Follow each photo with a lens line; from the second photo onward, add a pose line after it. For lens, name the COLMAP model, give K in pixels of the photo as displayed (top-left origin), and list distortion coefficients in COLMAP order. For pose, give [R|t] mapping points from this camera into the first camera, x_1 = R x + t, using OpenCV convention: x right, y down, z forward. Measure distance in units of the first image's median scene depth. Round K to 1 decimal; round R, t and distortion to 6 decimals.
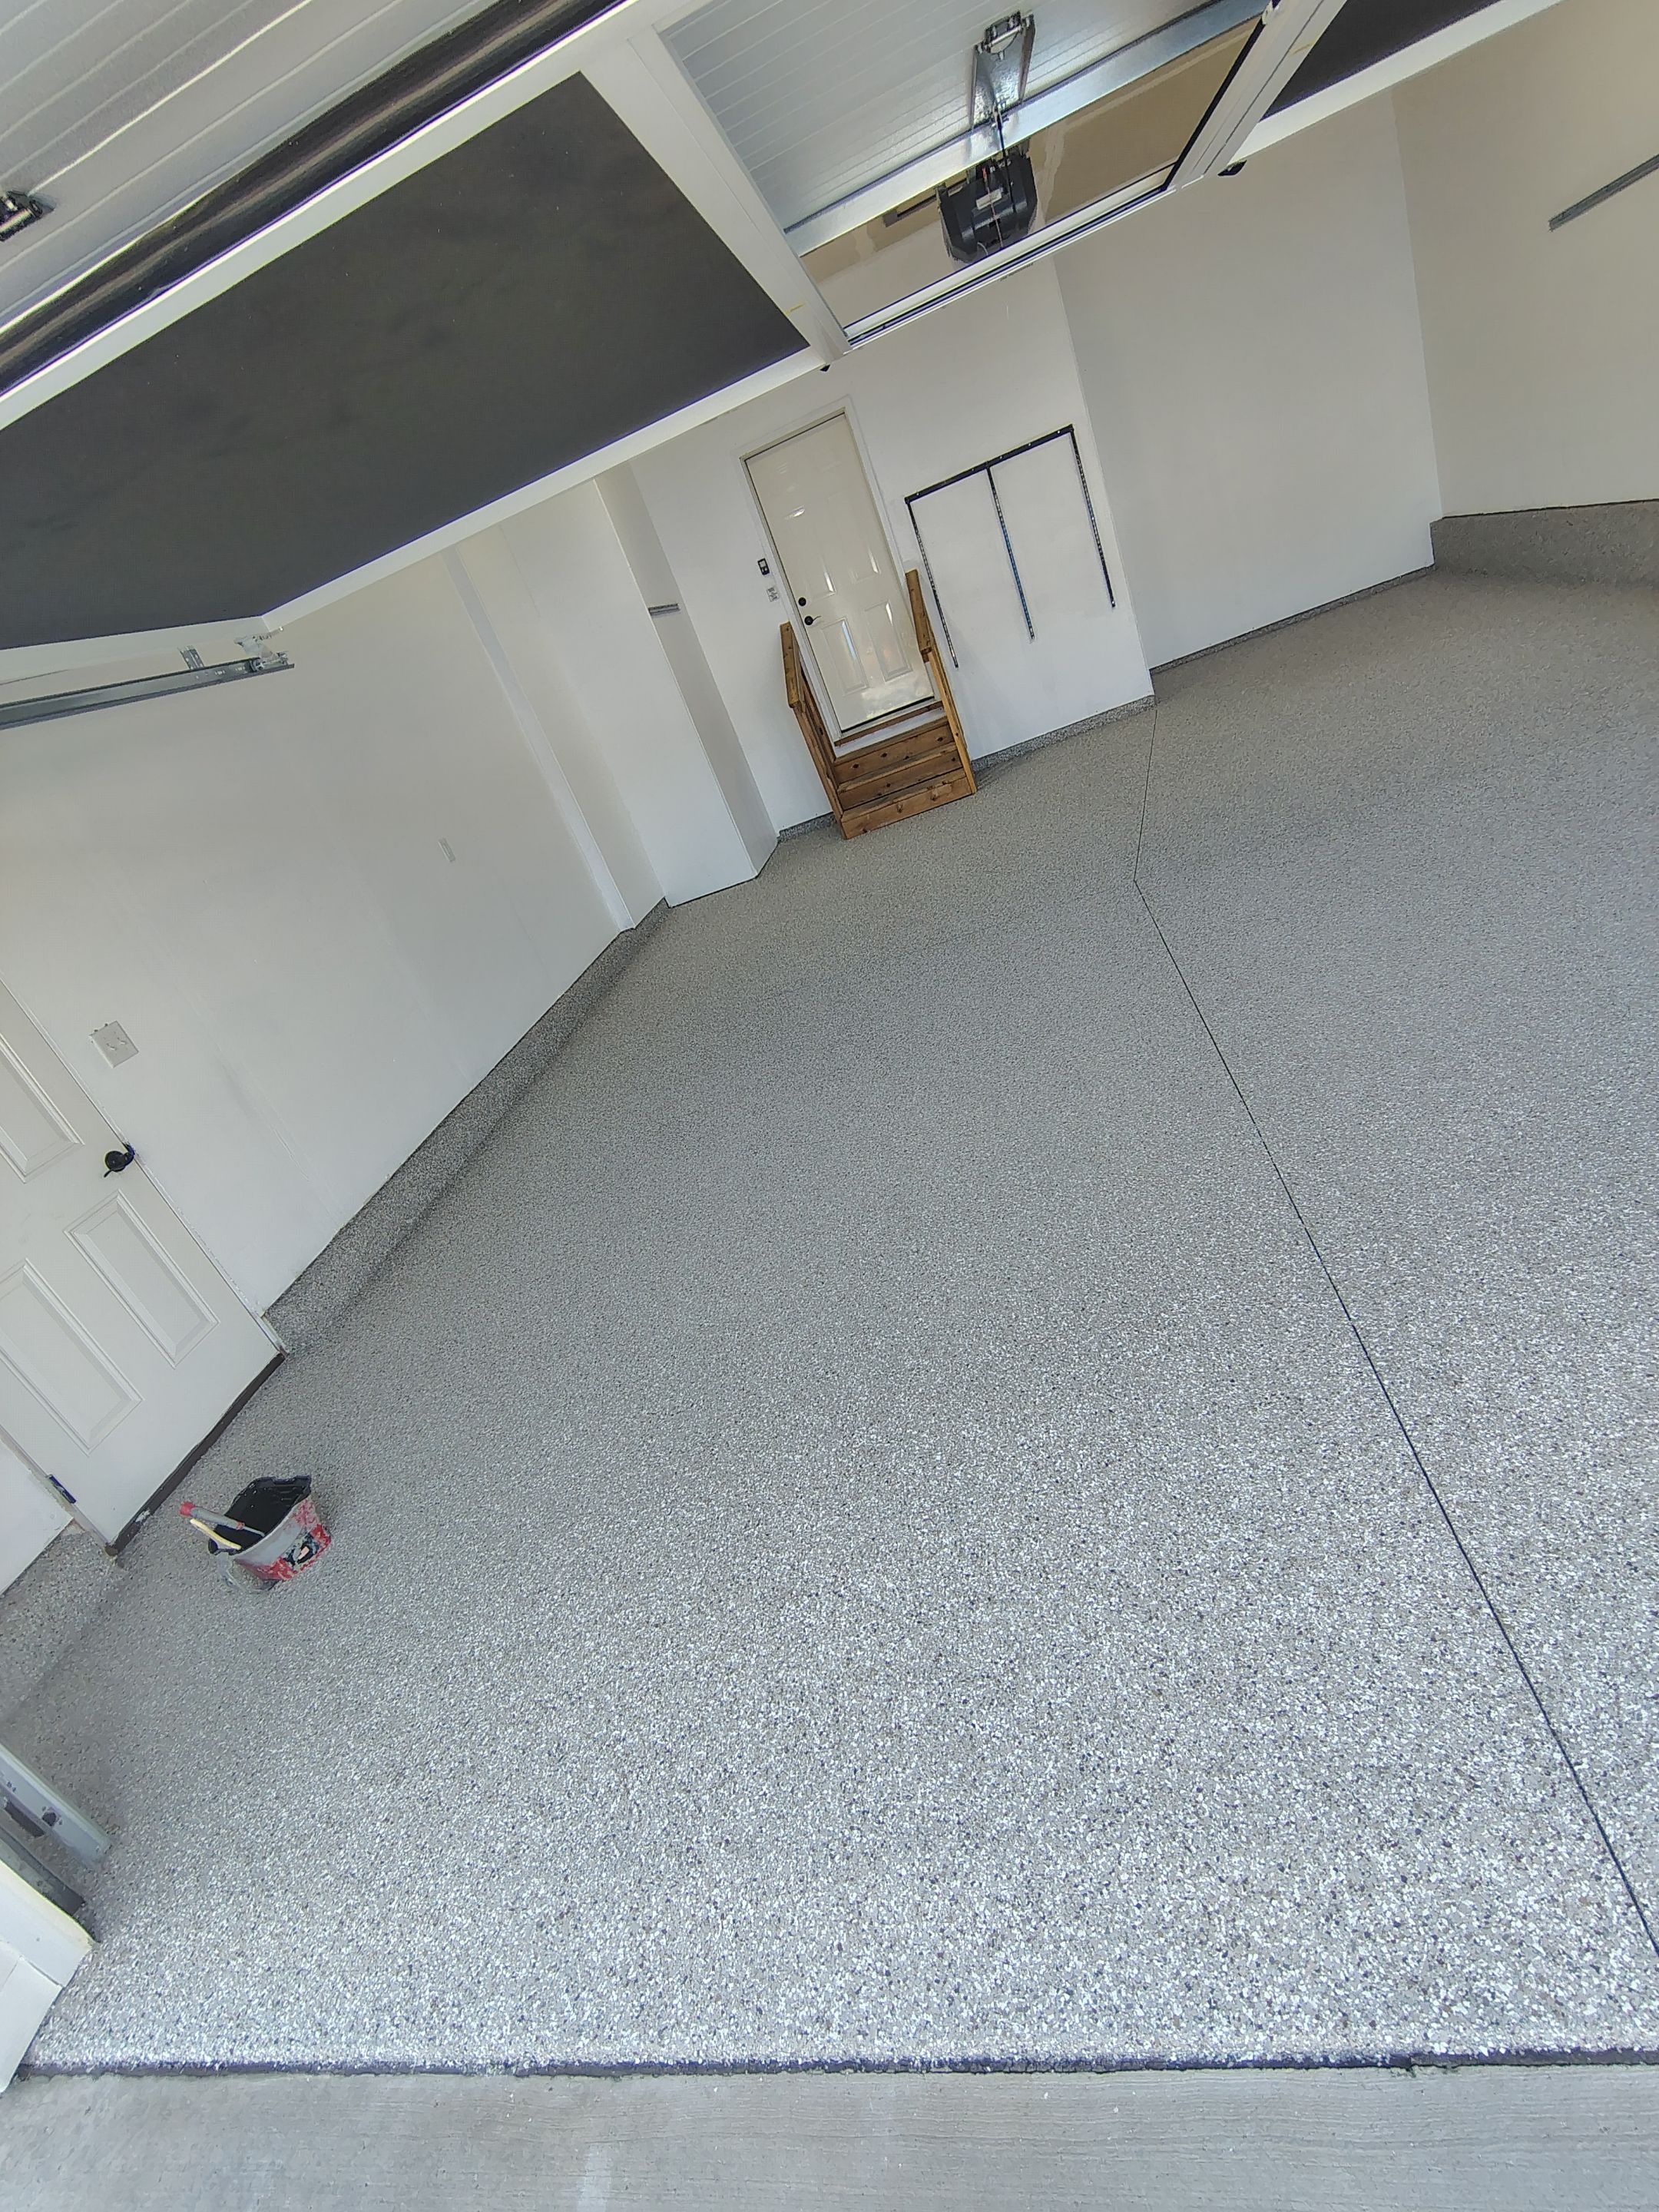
lens RADIAL K [[1030.0, 0, 820.5], [0, 1030.0, 1094.6], [0, 0, 1]] dist [-0.005817, 0.002179]
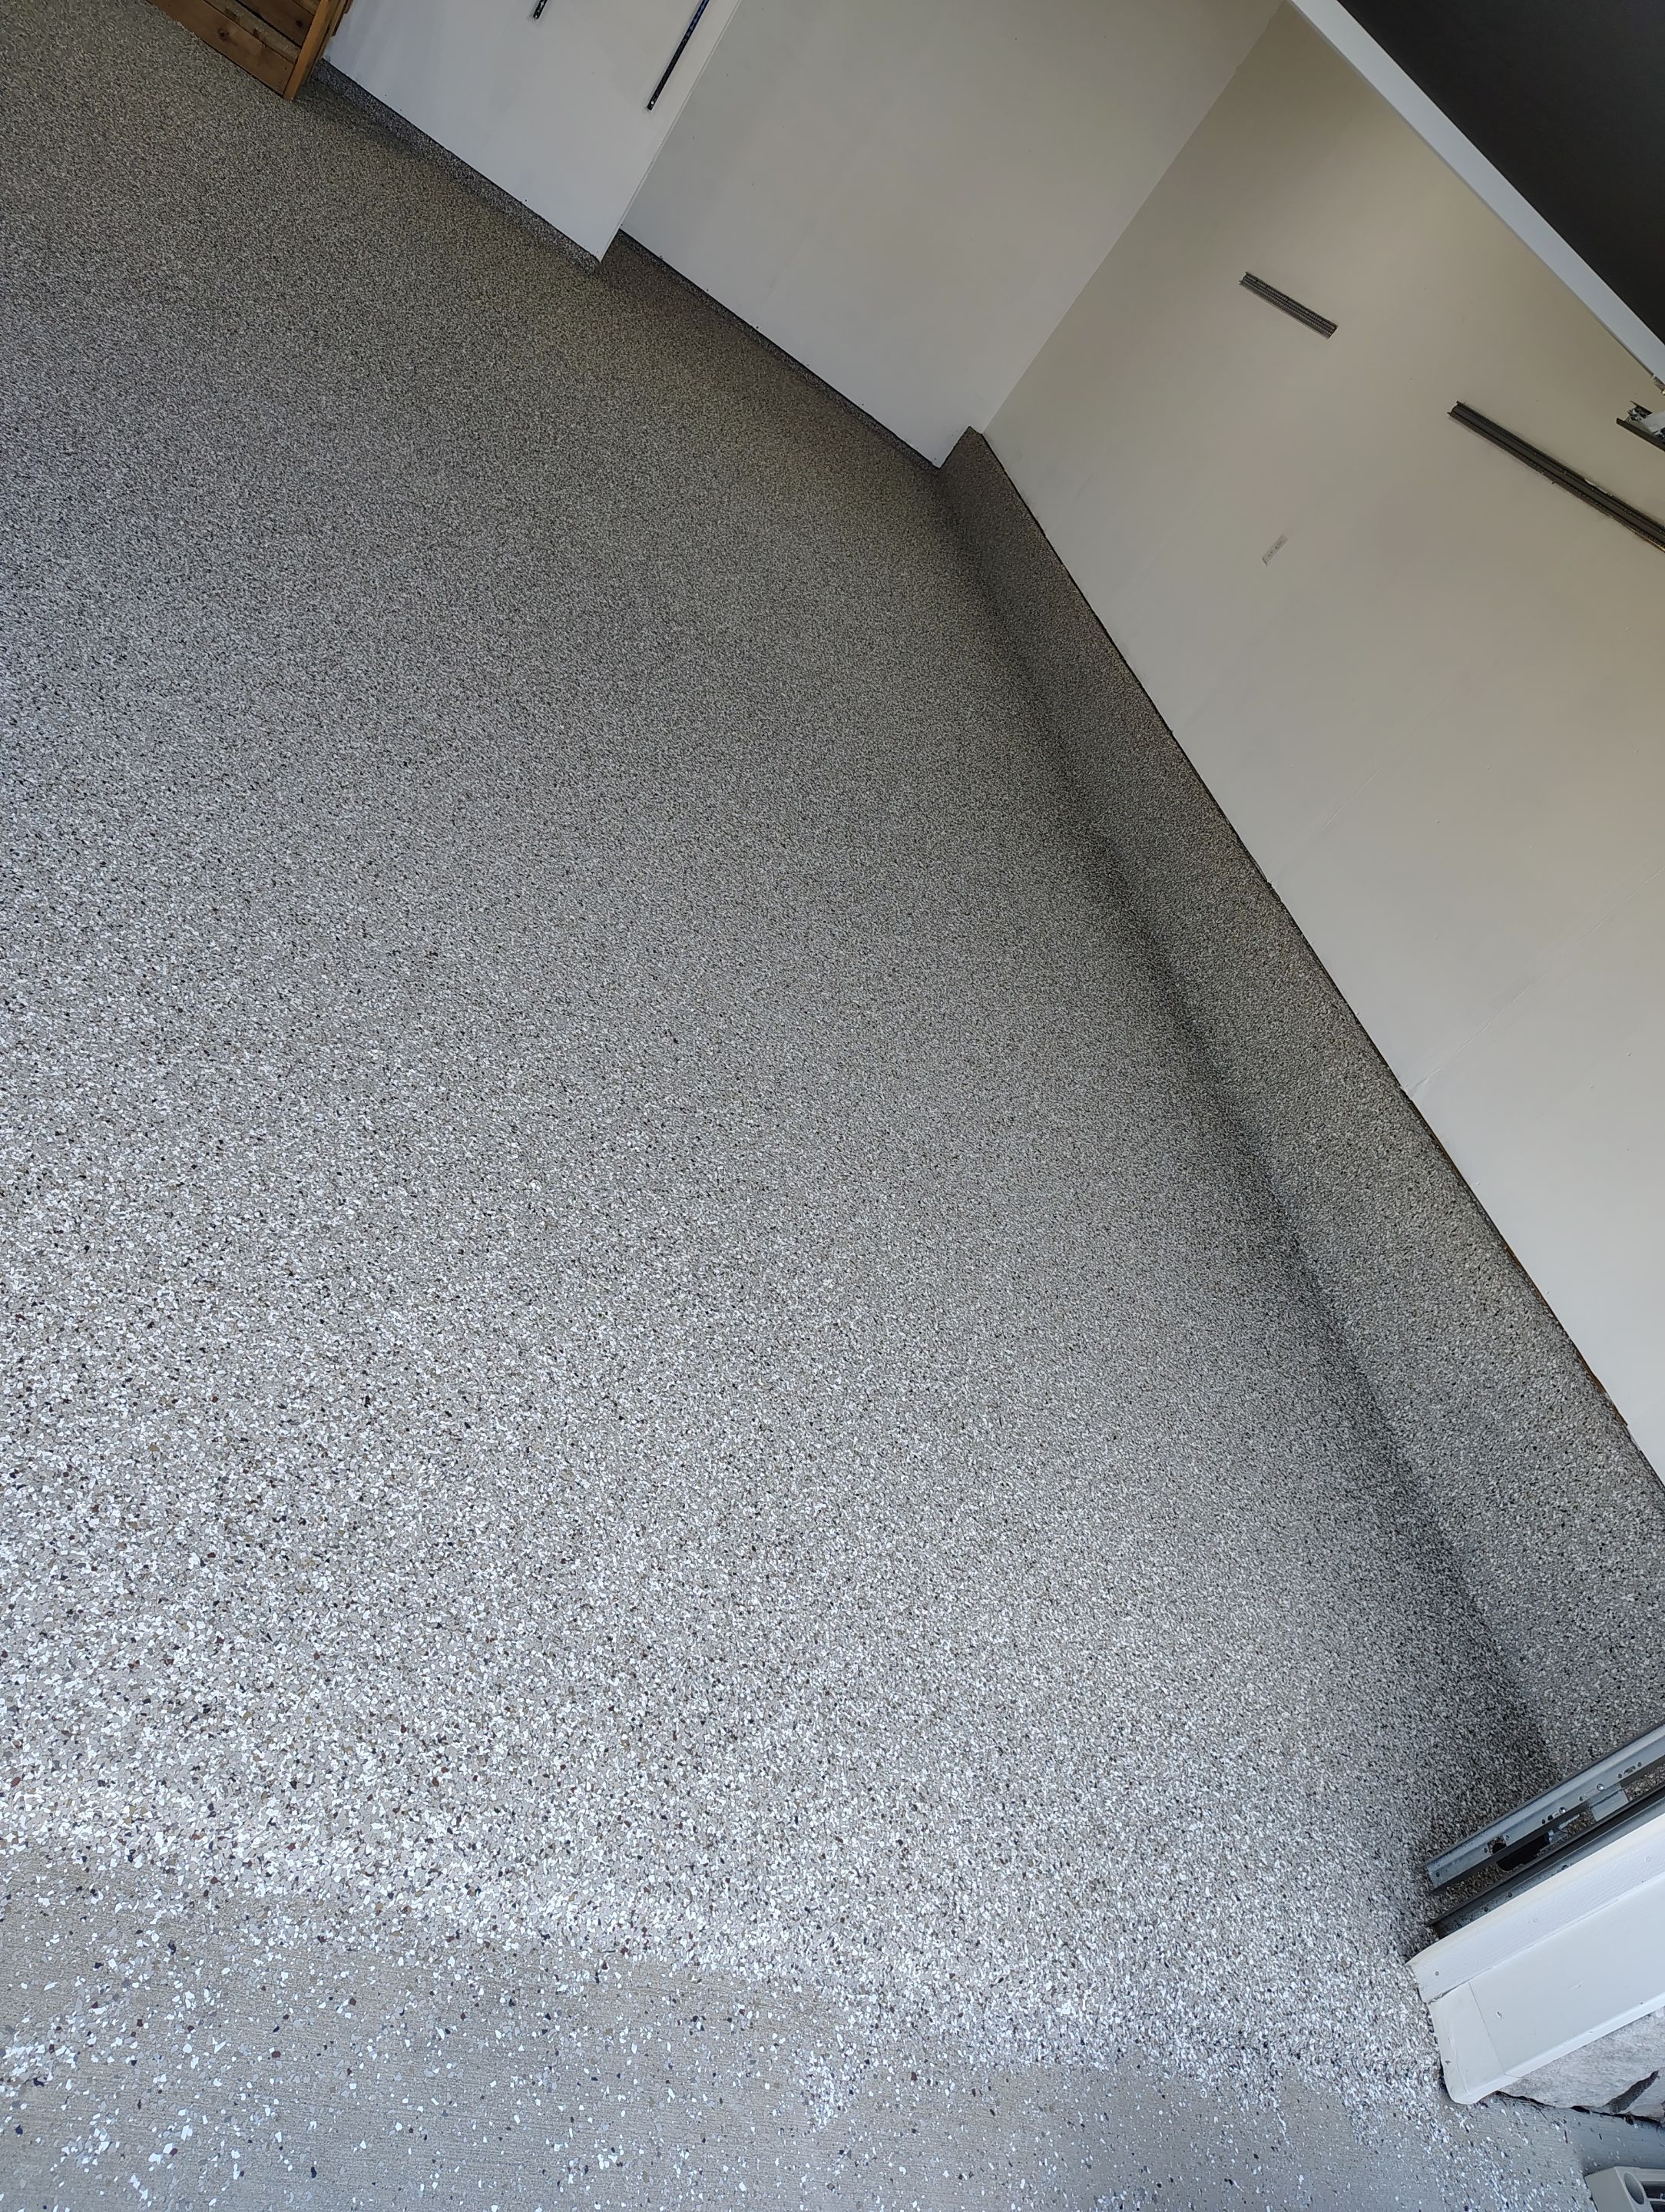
lens RADIAL K [[1529.5, 0, 858.7], [0, 1529.5, 1108.9], [0, 0, 1]] dist [0.079866, -0.120973]
pose [[0.520062, 0.534067, 0.666564, 0.151815], [-0.653461, 0.751331, -0.092145, 0.012320], [-0.550022, -0.387653, 0.739731, -0.158086]]
